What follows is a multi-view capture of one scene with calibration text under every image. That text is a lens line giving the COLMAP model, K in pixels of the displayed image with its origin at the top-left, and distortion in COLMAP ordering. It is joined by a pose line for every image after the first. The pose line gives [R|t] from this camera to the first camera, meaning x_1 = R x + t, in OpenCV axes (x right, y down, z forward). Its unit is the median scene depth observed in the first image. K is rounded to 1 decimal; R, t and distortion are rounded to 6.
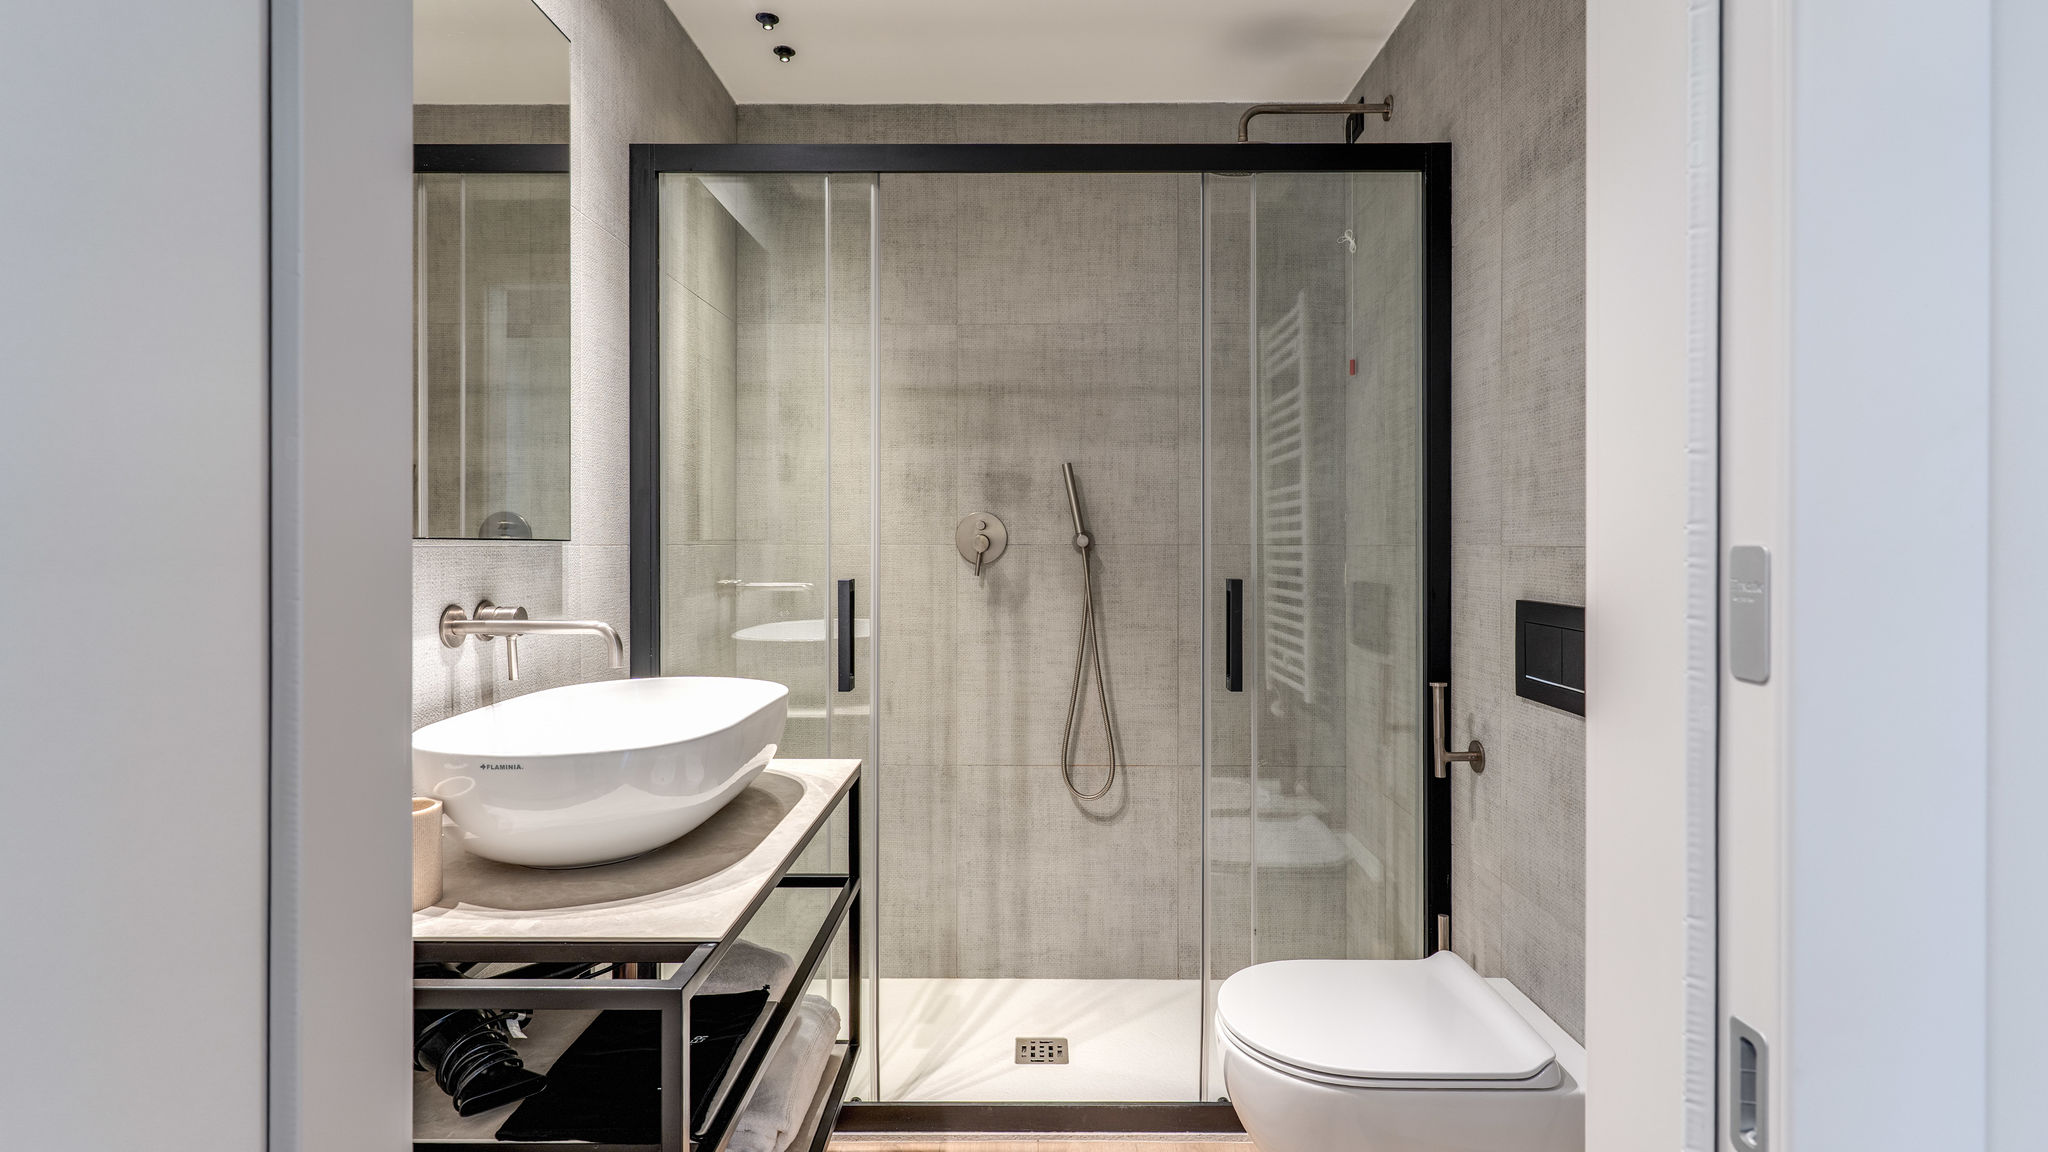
lens RADIAL K [[987.3, 0, 1040.4], [0, 987.3, 546.2], [0, 0, 1]] dist [0.000837, 0.002162]
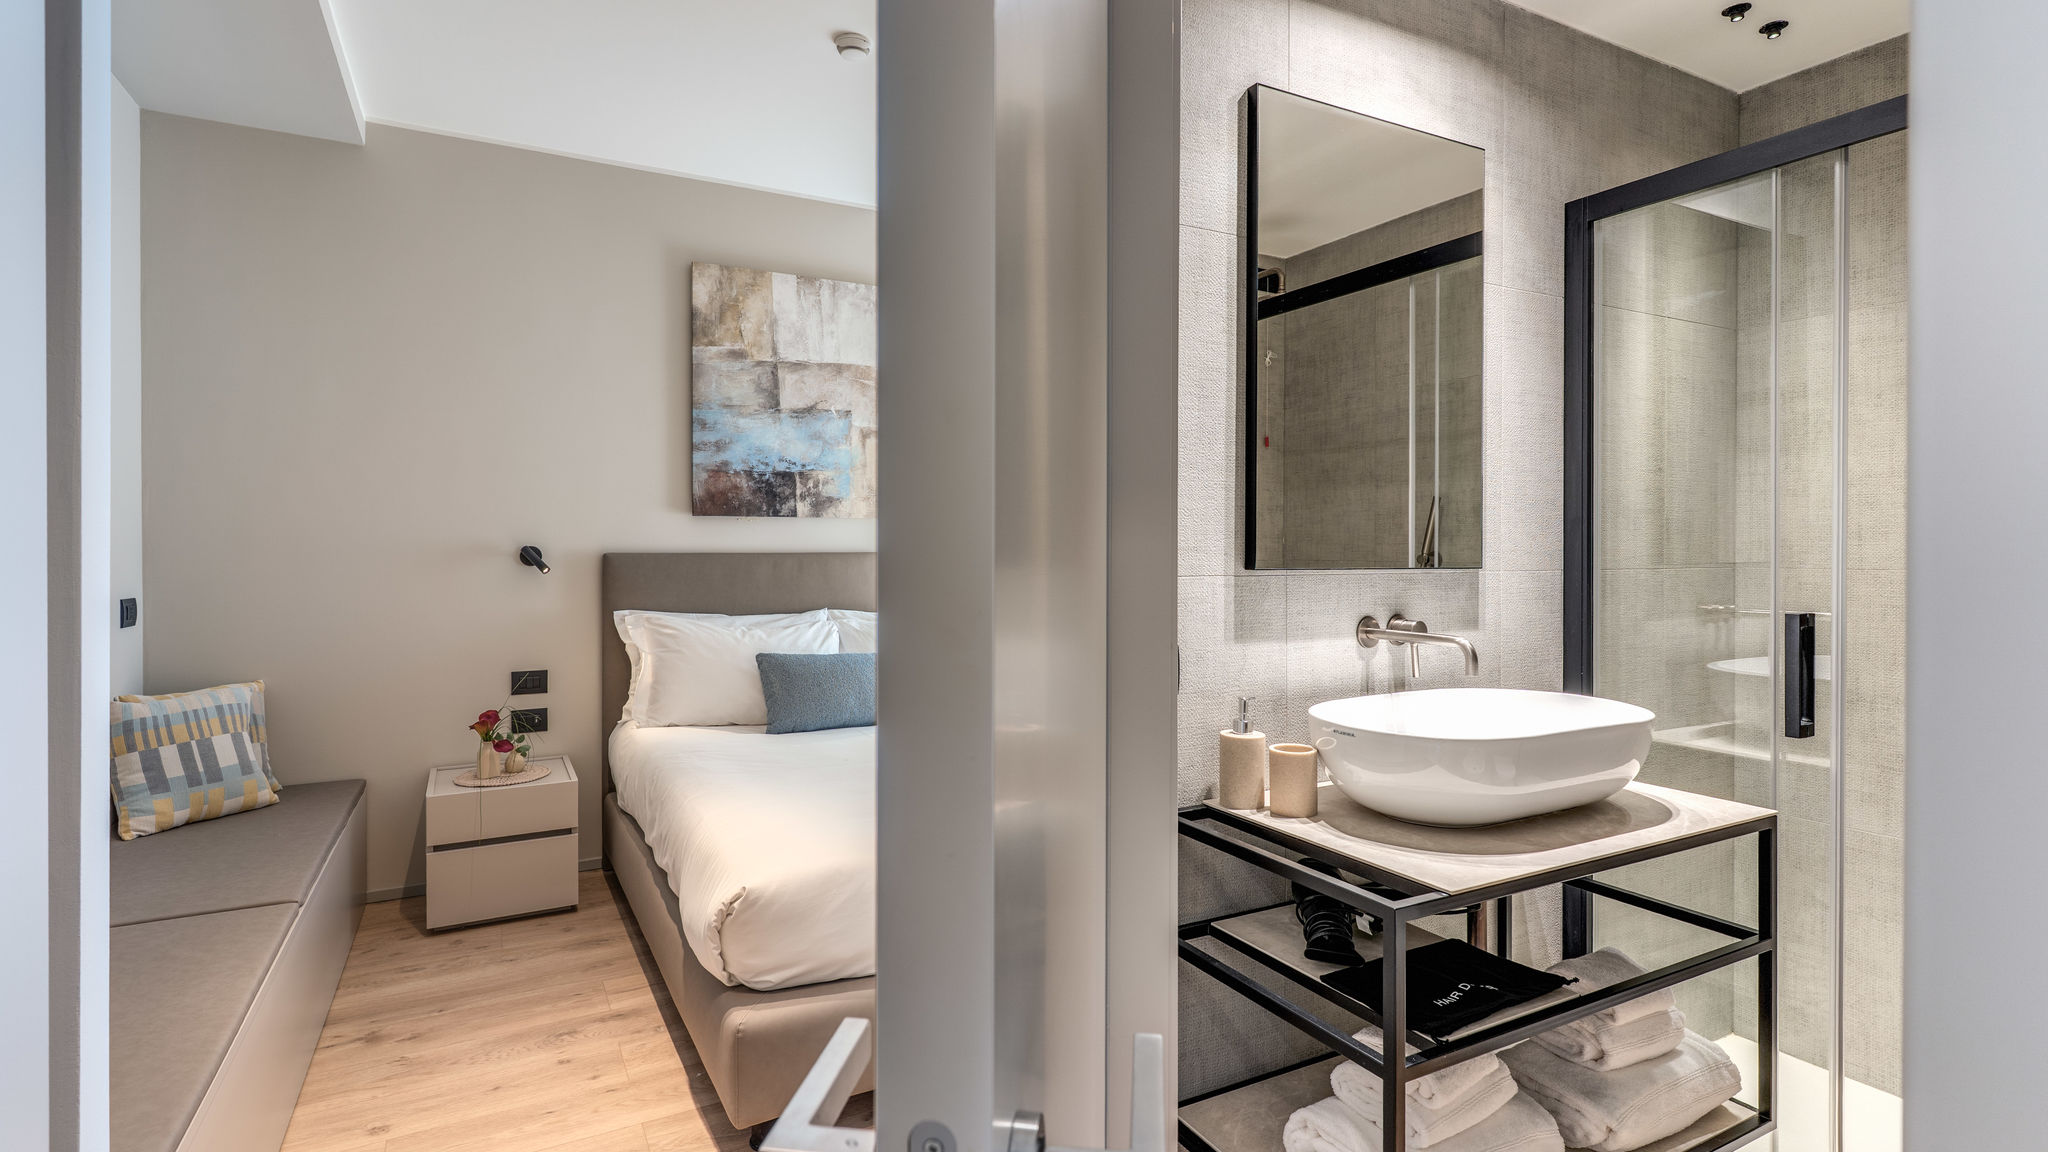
lens RADIAL K [[987.3, 0, 1019.4], [0, 987.3, 550.5], [0, 0, 1]] dist [0.000837, 0.002162]
pose [[0.473783, 0.003767, -0.880633, 0.196029], [-0.003960, 0.999990, 0.002147, -0.017008], [0.880633, 0.002470, 0.473793, -0.037355]]
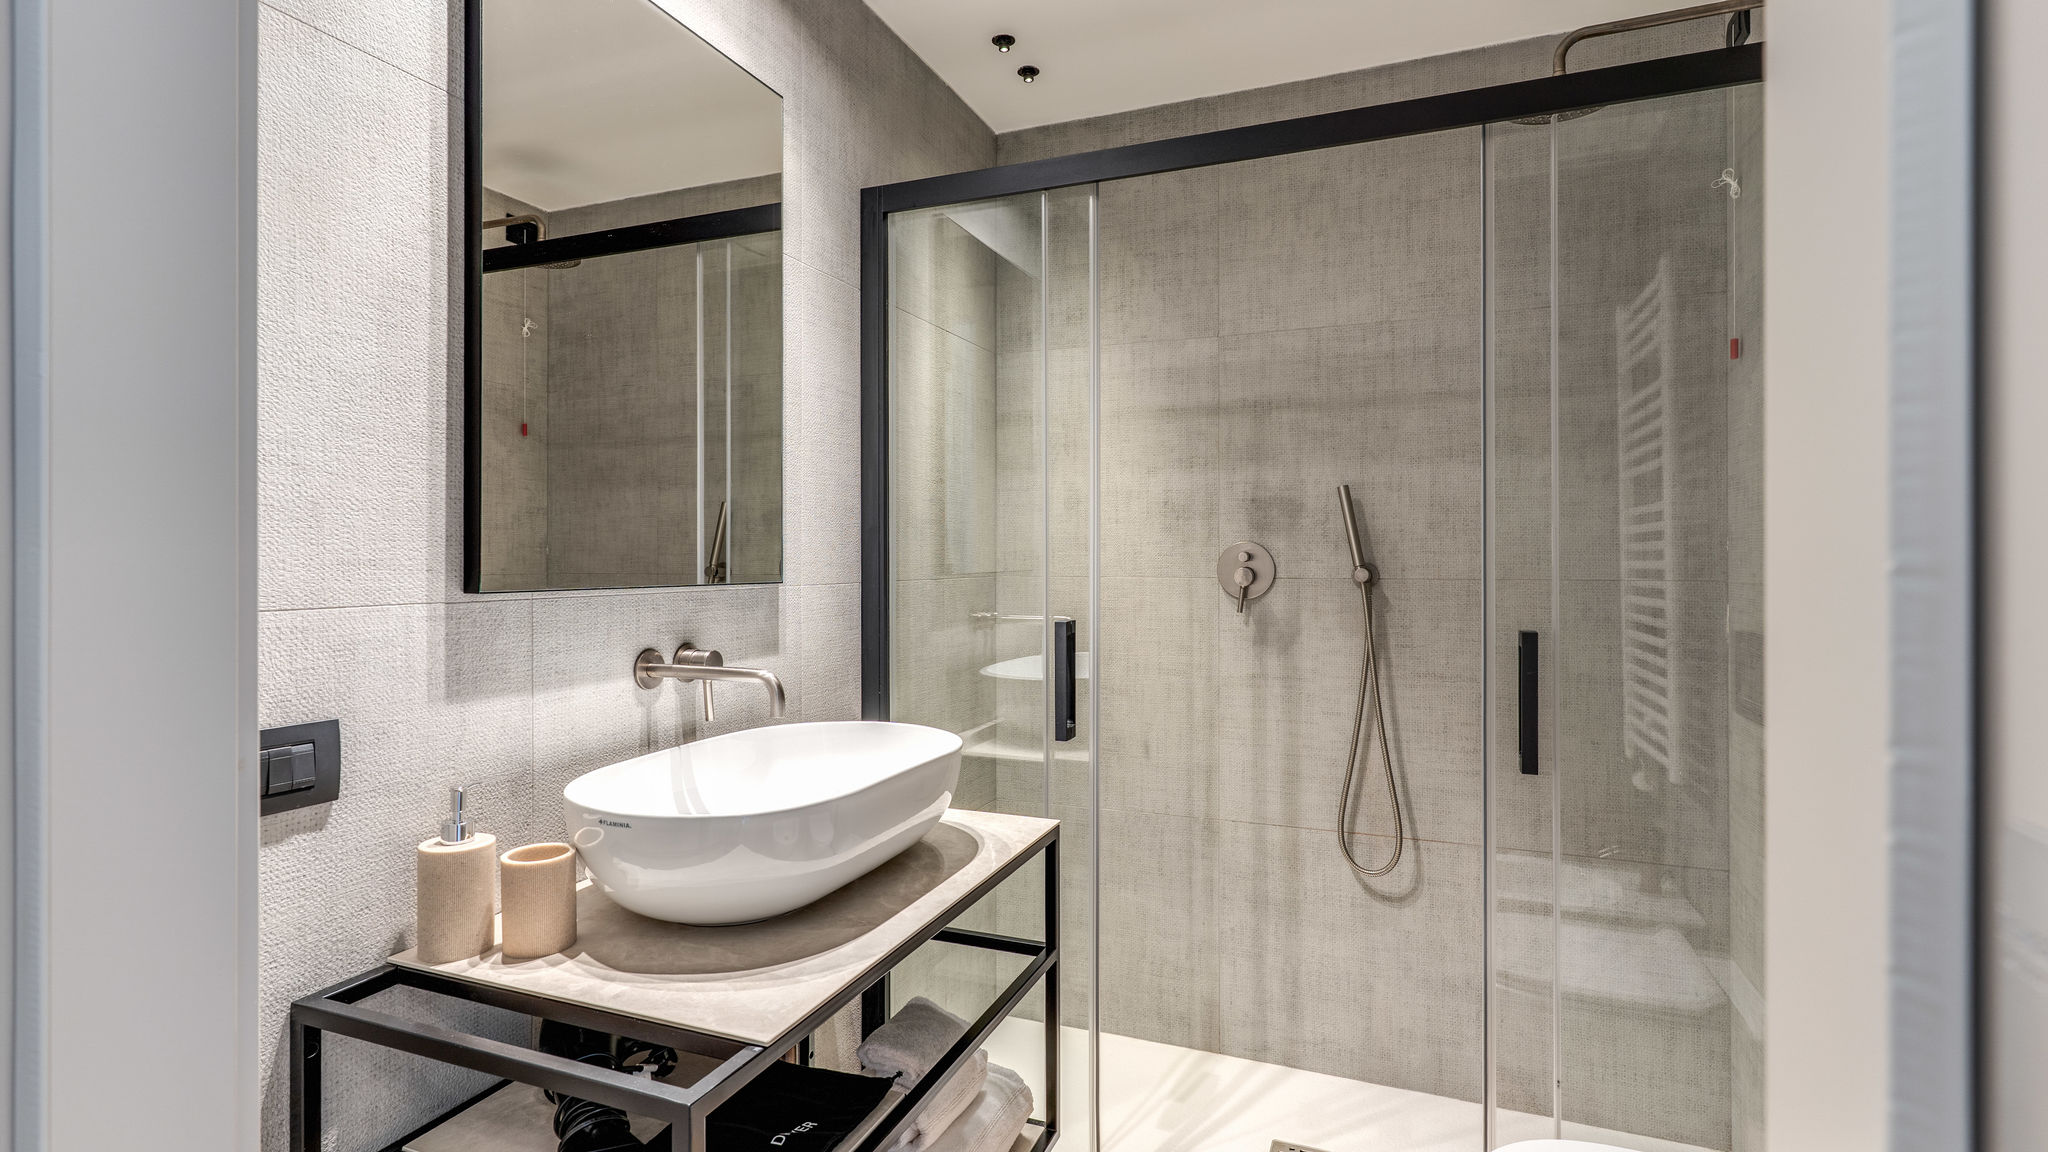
lens RADIAL K [[987.3, 0, 1021.6], [0, 987.3, 558.1], [0, 0, 1]] dist [0.000837, 0.002162]
pose [[0.928921, -0.001610, -0.370273, 0.085282], [0.000705, 0.999996, -0.002581, -0.017799], [0.370276, 0.002136, 0.928919, 0.086751]]
